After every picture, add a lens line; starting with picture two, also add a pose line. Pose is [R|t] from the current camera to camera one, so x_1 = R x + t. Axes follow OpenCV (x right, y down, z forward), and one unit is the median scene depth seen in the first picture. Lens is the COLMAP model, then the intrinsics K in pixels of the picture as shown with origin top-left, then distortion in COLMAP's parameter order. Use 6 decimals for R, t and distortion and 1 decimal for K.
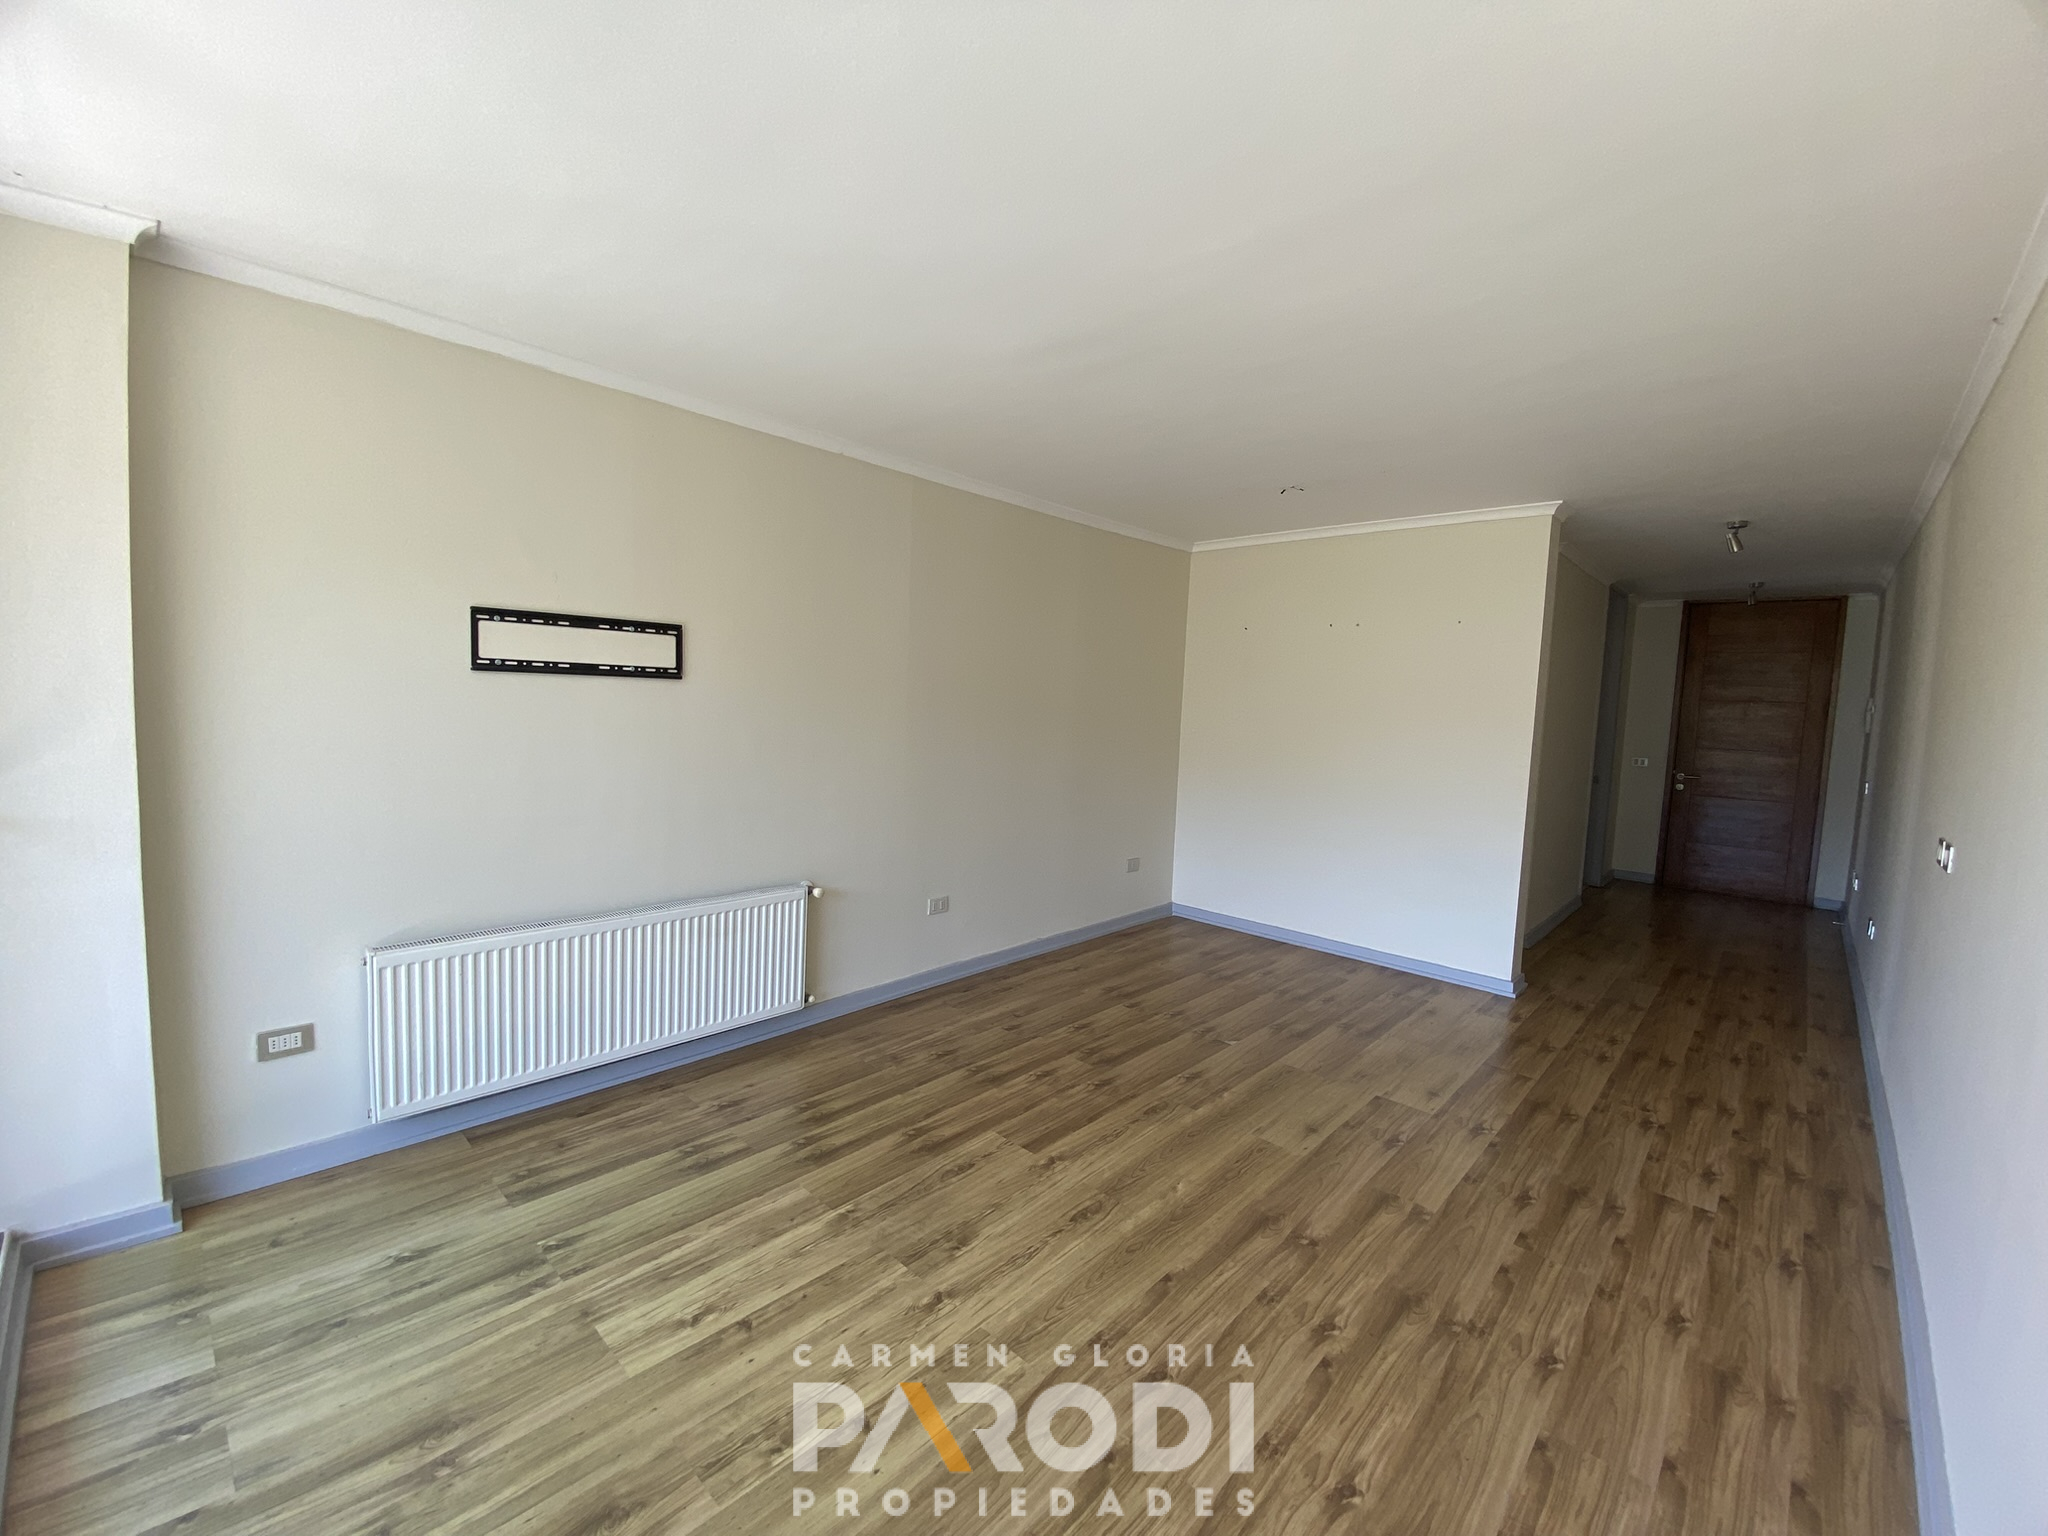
lens RADIAL K [[813.5, 0, 1024.0], [0, 813.5, 768.0], [0, 0, 1]] dist [0.021158, -0.021706]
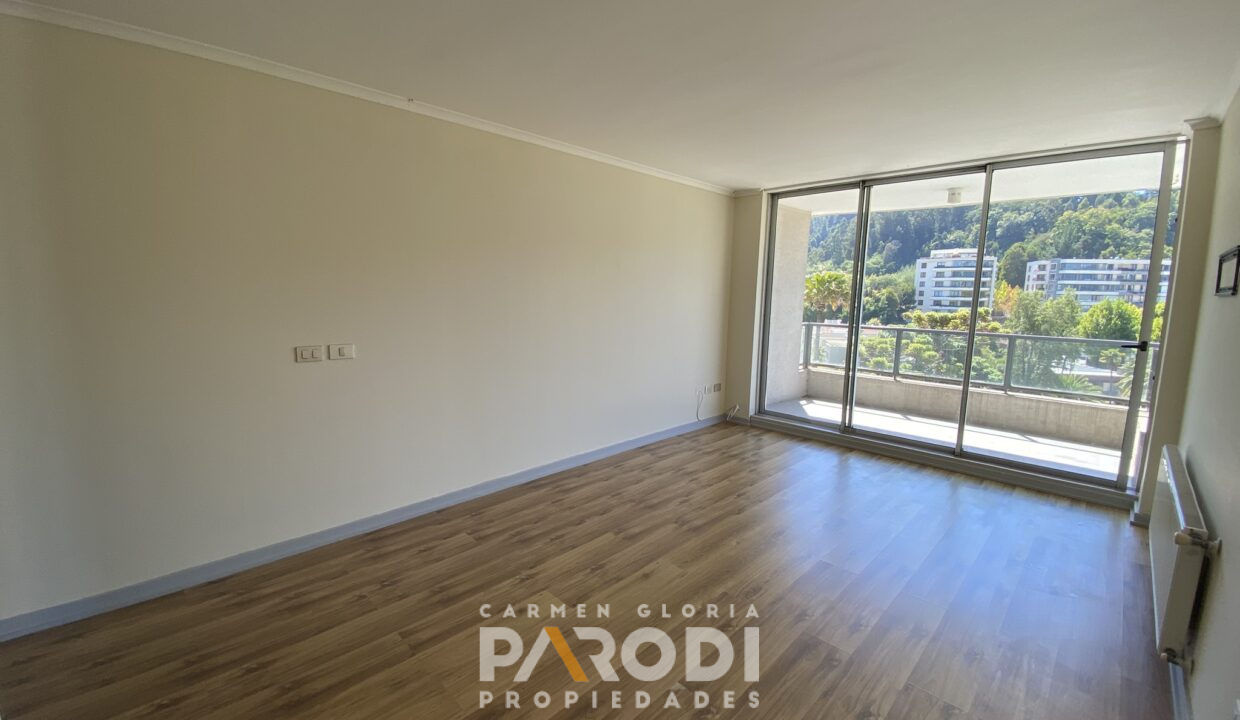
lens RADIAL K [[494.4, 0, 620.0], [0, 494.4, 360.0], [0, 0, 1]] dist [0.000014, -0.000079]
pose [[-0.998416, -0.055031, 0.011670, 0.482372], [-0.051165, 0.974553, 0.218239, -0.152599], [-0.023383, 0.217297, -0.975825, 2.101117]]
